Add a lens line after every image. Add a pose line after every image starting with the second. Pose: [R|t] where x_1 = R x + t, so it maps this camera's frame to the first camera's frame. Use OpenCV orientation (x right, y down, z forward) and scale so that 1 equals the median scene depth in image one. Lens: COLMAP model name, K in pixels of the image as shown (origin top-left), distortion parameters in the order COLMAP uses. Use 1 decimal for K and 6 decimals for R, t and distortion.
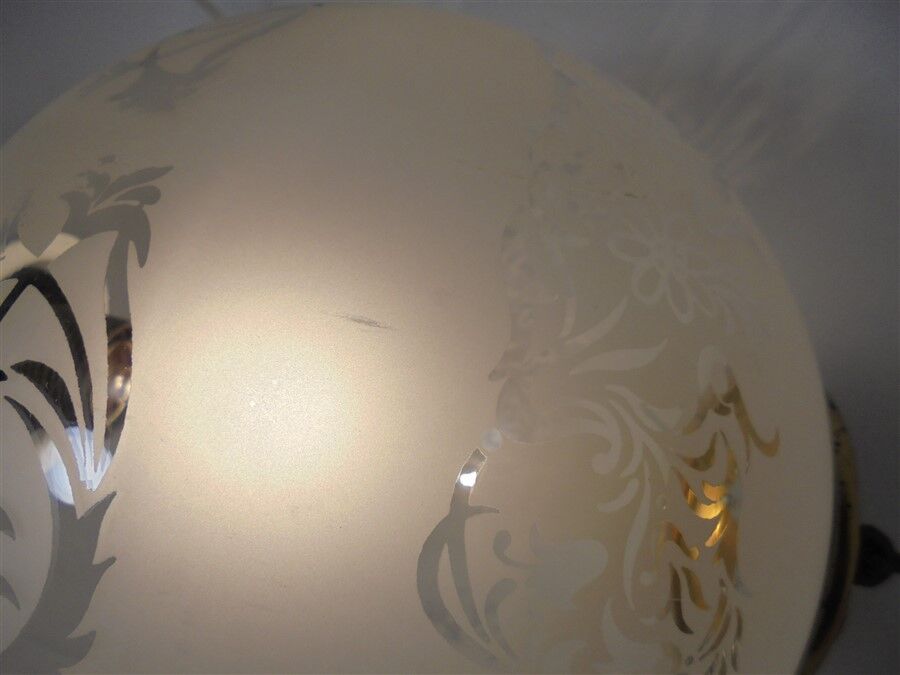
lens RADIAL K [[704.8, 0, 450.0], [0, 704.8, 337.5], [0, 0, 1]] dist [-0.142445, 0.112861]
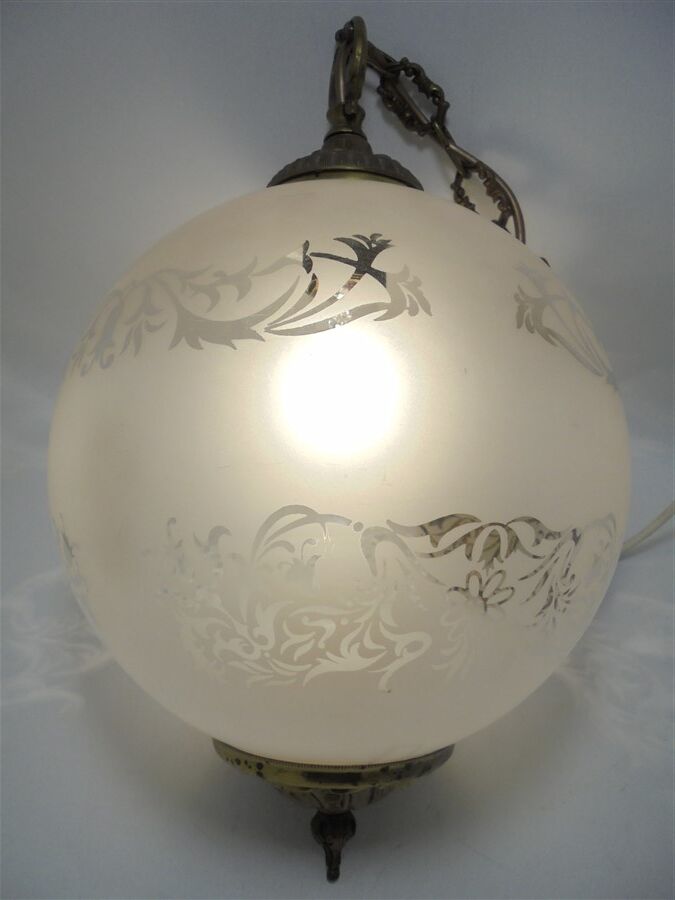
lens RADIAL K [[704.8, 0, 321.2], [0, 704.8, 420.2], [0, 0, 1]] dist [-0.142445, 0.112861]
pose [[0.210293, 0.961347, -0.177732, 0.076884], [-0.976810, 0.199130, -0.078672, 0.271095], [-0.040239, 0.190154, 0.980929, -0.810691]]
